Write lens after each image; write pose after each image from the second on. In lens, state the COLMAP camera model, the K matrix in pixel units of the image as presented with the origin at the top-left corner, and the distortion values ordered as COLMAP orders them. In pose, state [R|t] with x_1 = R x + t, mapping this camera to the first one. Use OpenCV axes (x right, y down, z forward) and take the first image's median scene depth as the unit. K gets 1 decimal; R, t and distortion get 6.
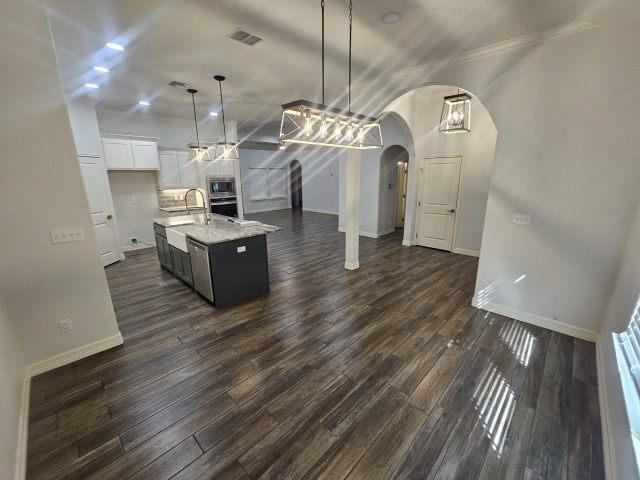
lens RADIAL K [[264.4, 0, 323.4], [0, 264.4, 240.2], [0, 0, 1]] dist [-0.001130, 0.001185]
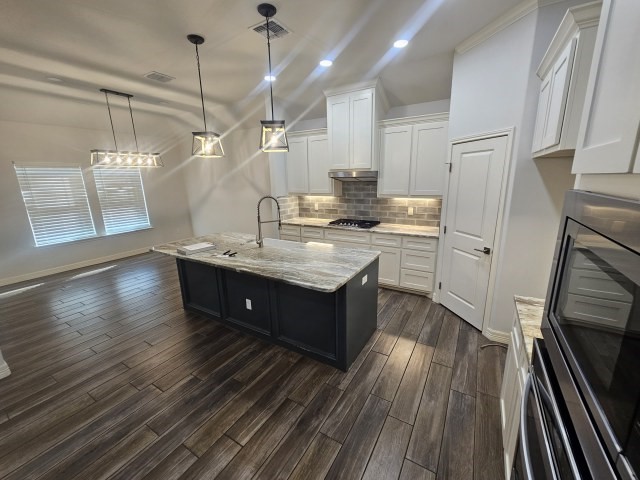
lens RADIAL K [[264.4, 0, 320.9], [0, 264.4, 242.9], [0, 0, 1]] dist [-0.001130, 0.001185]
pose [[-0.974777, 0.078804, -0.208807, -0.428699], [-0.027846, 0.885336, 0.464117, -0.383503], [0.221439, 0.458225, -0.860811, 1.560928]]
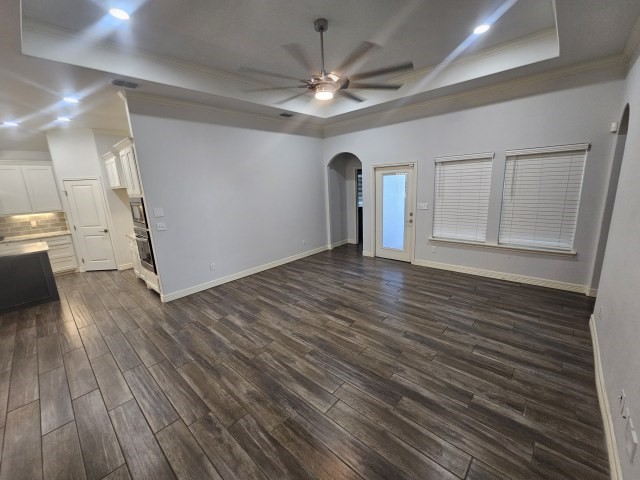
lens RADIAL K [[264.4, 0, 320.0], [0, 264.4, 239.0], [0, 0, 1]] dist [-0.001130, 0.001185]
pose [[0.020025, 0.211217, -0.977234, 0.369896], [-0.194888, 0.959505, 0.203392, -0.527409], [0.980621, 0.186378, 0.060378, 2.091442]]
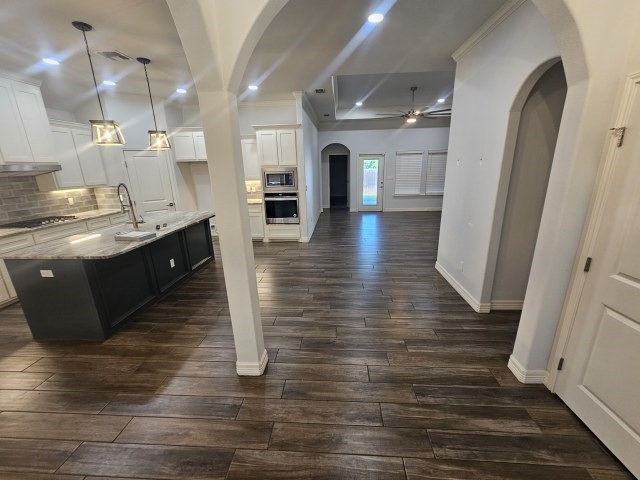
lens RADIAL K [[264.4, 0, 320.6], [0, 264.4, 240.2], [0, 0, 1]] dist [-0.001130, 0.001185]
pose [[0.642458, 0.198186, -0.740250, 0.520545], [-0.165593, 0.979060, 0.118405, -0.201045], [0.748215, 0.046510, 0.661824, 0.839689]]
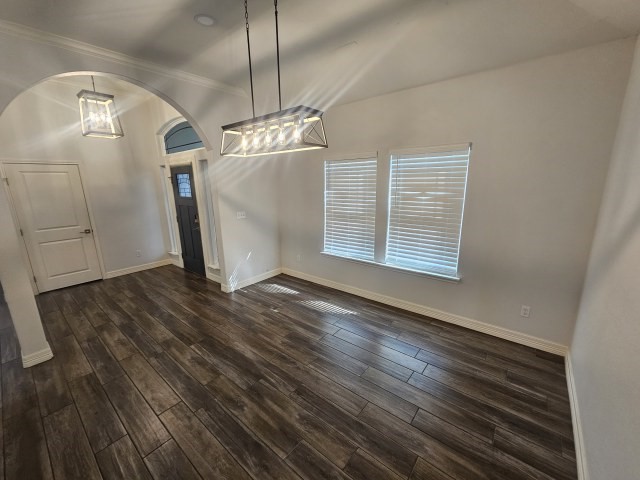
lens RADIAL K [[264.4, 0, 319.8], [0, 264.4, 242.3], [0, 0, 1]] dist [-0.001130, 0.001185]
pose [[-0.075622, -0.218395, 0.972926, -0.446874], [0.257255, 0.938415, 0.230644, -0.104321], [-0.963380, 0.267732, -0.014782, 0.423753]]
